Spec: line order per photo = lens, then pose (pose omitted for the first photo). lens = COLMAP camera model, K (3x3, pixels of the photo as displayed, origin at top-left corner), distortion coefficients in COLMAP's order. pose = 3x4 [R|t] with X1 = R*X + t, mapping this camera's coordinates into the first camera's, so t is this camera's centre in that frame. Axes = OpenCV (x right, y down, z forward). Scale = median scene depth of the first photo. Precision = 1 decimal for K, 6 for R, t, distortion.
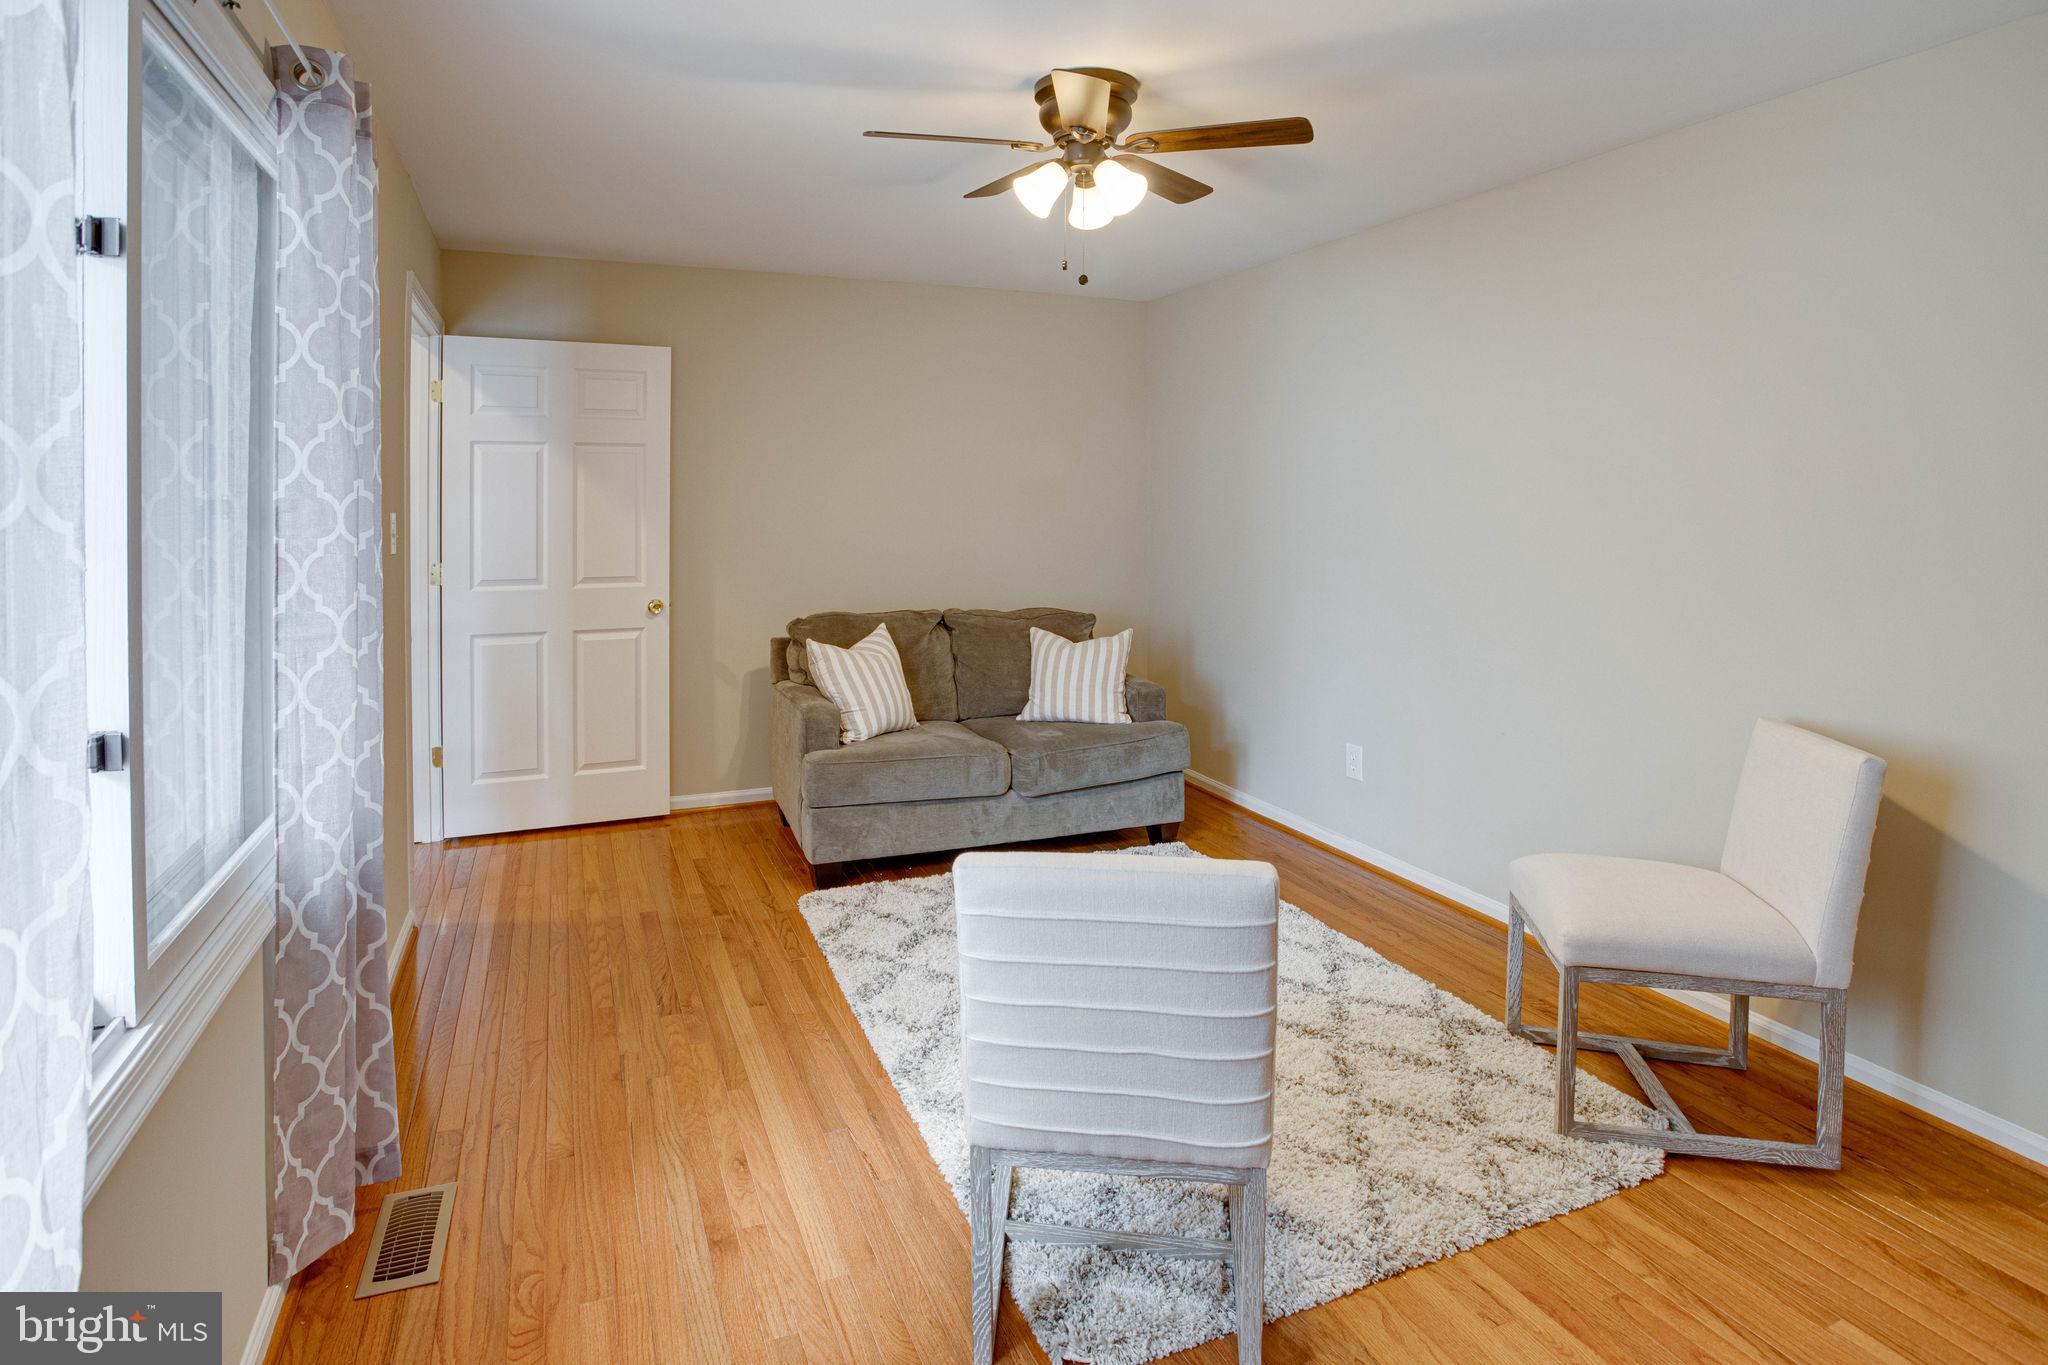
lens RADIAL K [[1171.7, 0, 1024.7], [0, 1171.7, 621.7], [0, 0, 1]] dist [-0.059932, 0.001115]
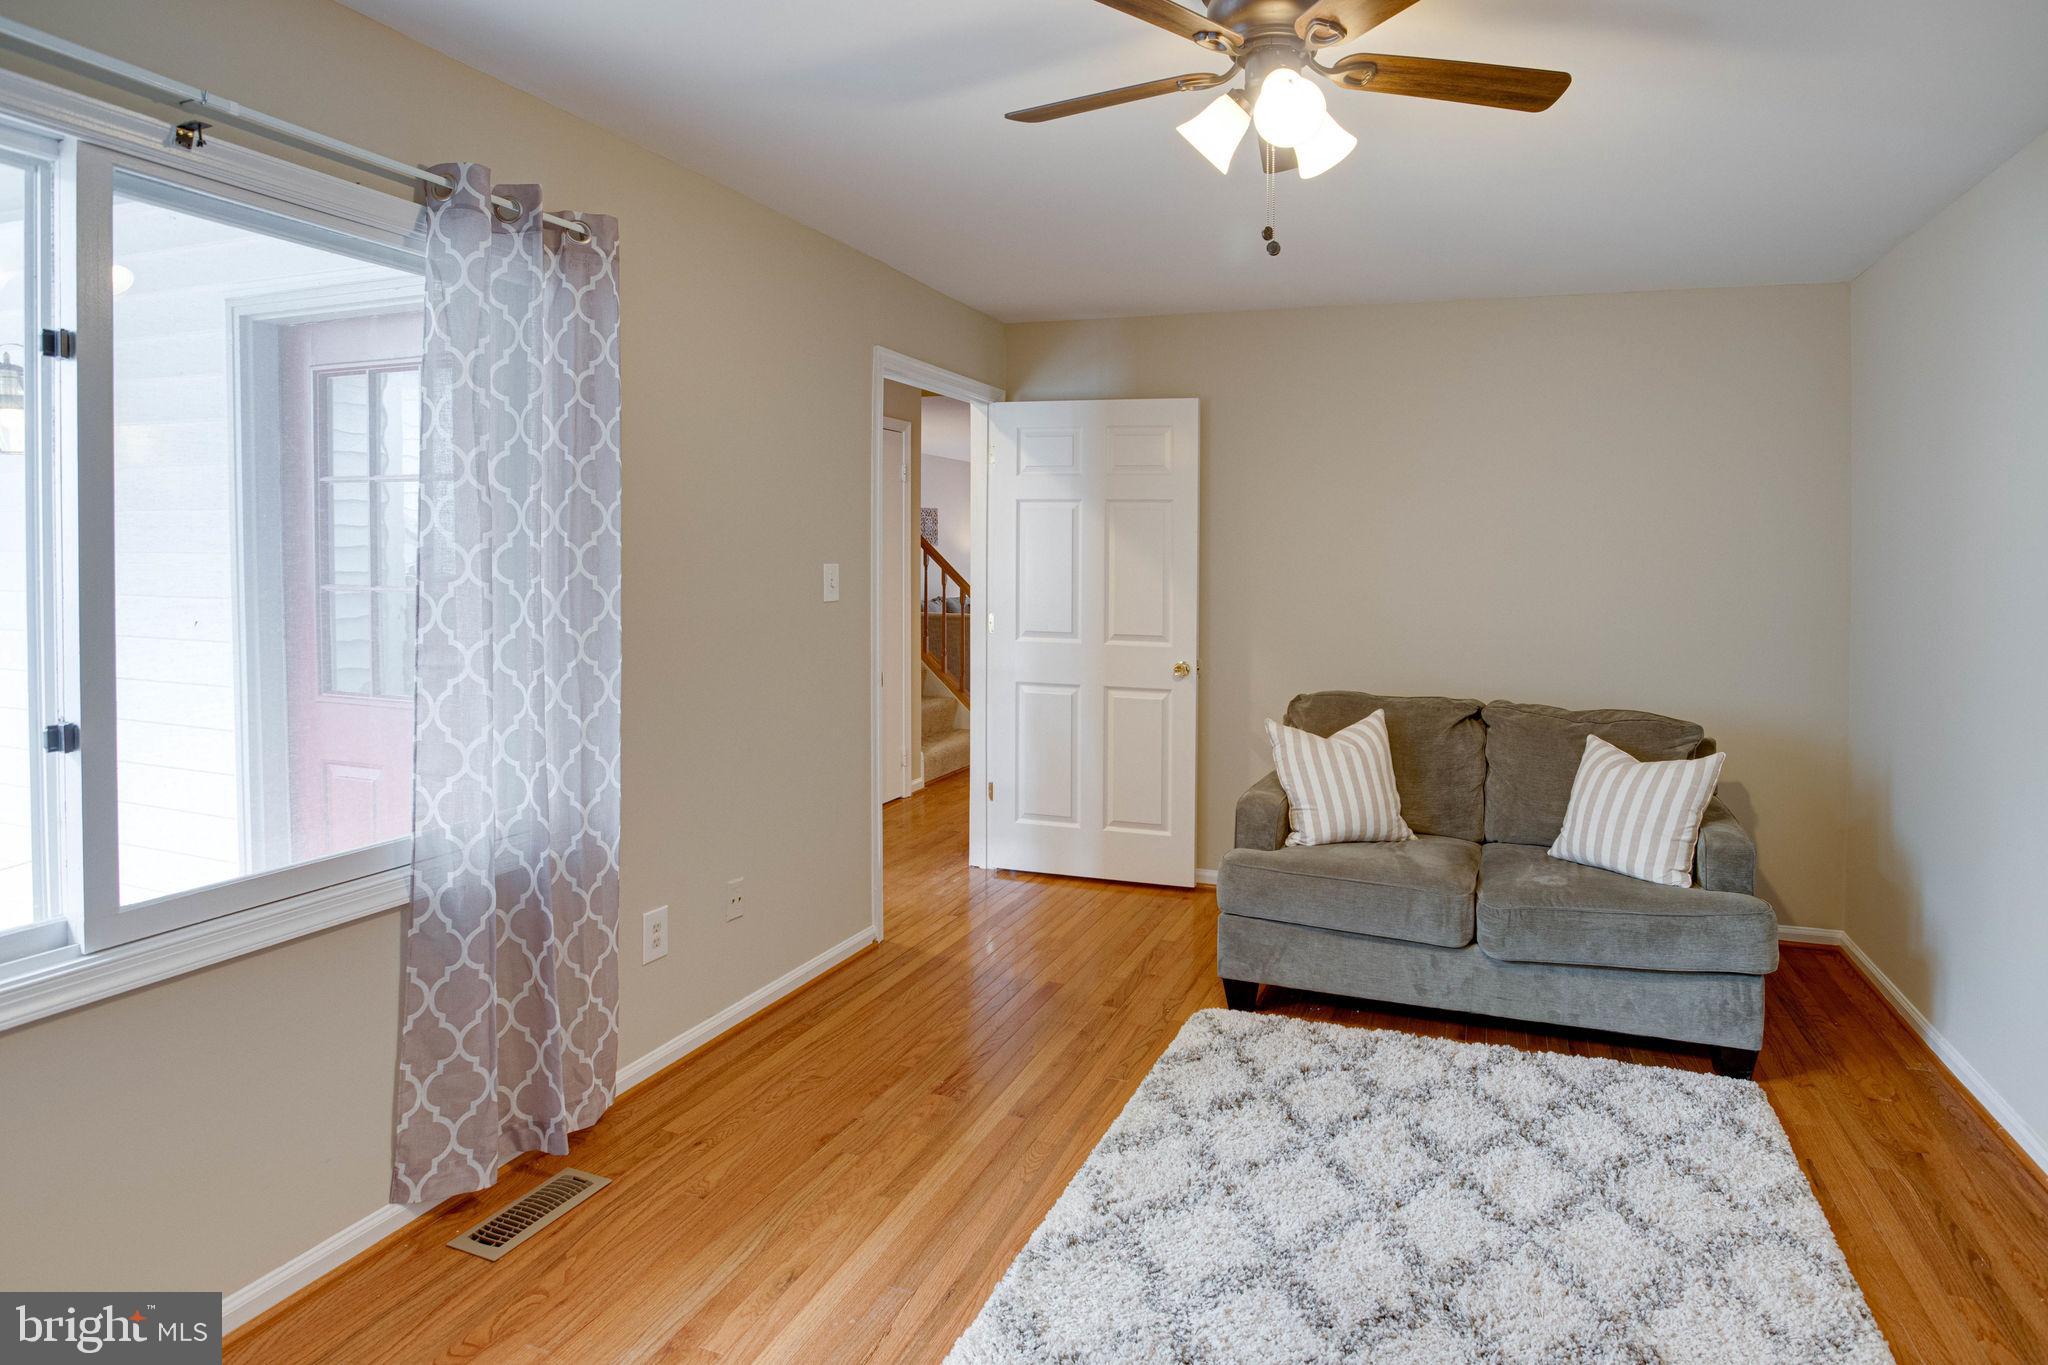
lens RADIAL K [[1143.2, 0, 1017.6], [0, 1143.2, 633.8], [0, 0, 1]] dist [-0.077972, 0.034329]
pose [[0.722707, 0.055330, -0.688937, 0.260102], [-0.083367, 0.996491, -0.007423, -0.026351], [0.686109, 0.062799, 0.724784, 0.251526]]
